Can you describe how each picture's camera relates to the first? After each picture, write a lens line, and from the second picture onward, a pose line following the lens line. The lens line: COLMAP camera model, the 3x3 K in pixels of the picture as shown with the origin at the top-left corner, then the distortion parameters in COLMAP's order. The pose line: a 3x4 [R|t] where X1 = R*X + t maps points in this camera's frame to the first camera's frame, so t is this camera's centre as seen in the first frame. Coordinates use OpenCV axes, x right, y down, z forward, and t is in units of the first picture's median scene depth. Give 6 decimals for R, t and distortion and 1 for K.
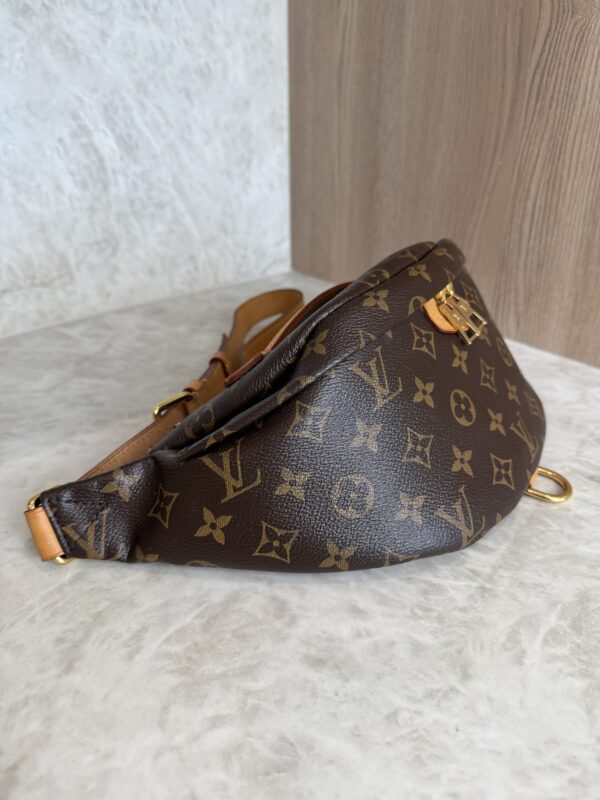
lens RADIAL K [[593.8, 0, 303.3], [0, 593.8, 396.9], [0, 0, 1]] dist [-0.038497, 0.013915]
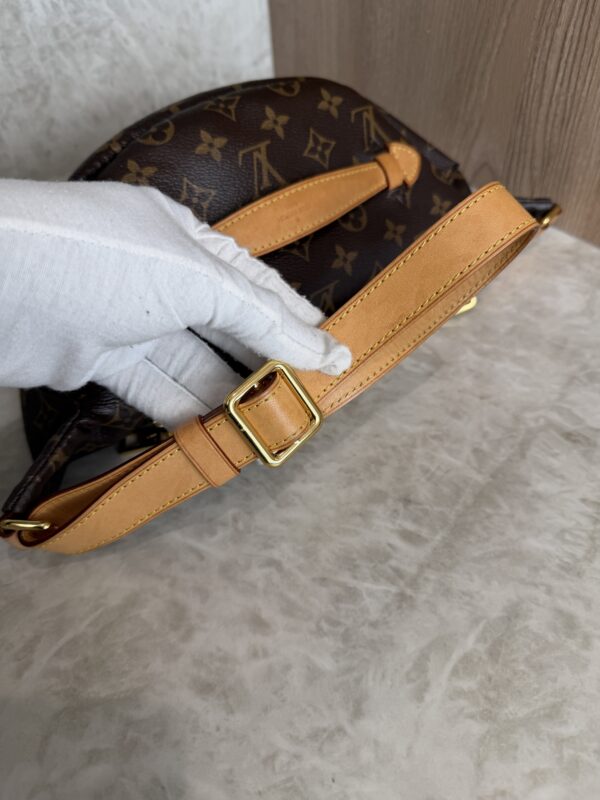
lens RADIAL K [[601.2, 0, 303.2], [0, 601.2, 397.5], [0, 0, 1]] dist [-0.045194, 0.016502]
pose [[0.997448, 0.007450, -0.071007, 0.130866], [0.017392, 0.939230, 0.342848, -0.170682], [0.069246, -0.343208, 0.936703, 0.140720]]
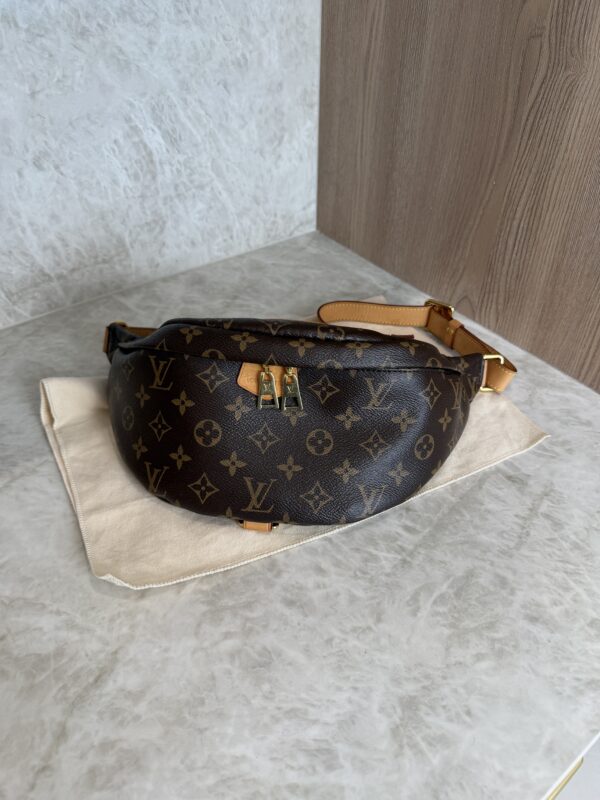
lens RADIAL K [[586.1, 0, 302.1], [0, 586.1, 400.0], [0, 0, 1]] dist [0.002095, -0.018878]
pose [[0.996315, 0.063047, -0.058145, 0.061433], [-0.048252, 0.972533, 0.227709, -0.253115], [0.070904, -0.224064, 0.971992, -0.245904]]
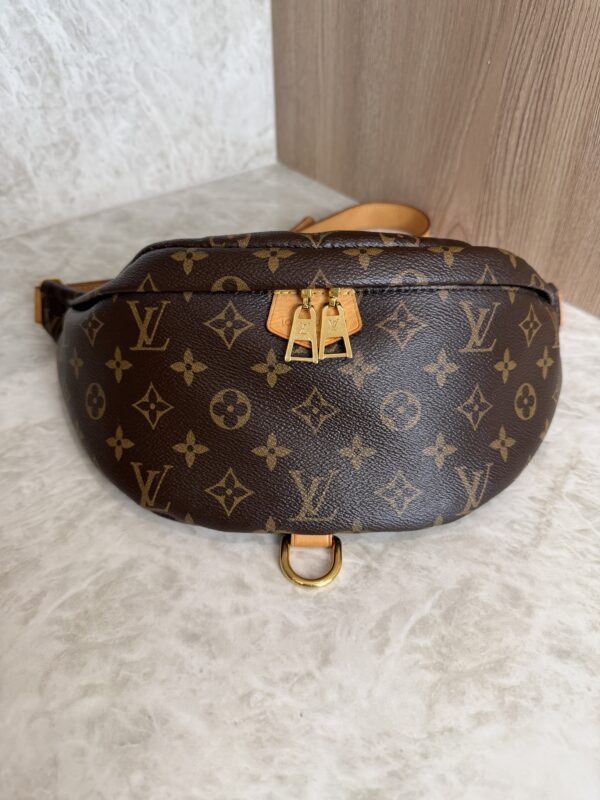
lens RADIAL K [[595.1, 0, 299.3], [0, 595.1, 398.3], [0, 0, 1]] dist [-0.032630, 0.009281]
pose [[0.997280, 0.040840, -0.061359, 0.142518], [-0.025391, 0.971863, 0.234174, -0.124667], [0.069196, -0.231979, 0.970257, 0.032321]]
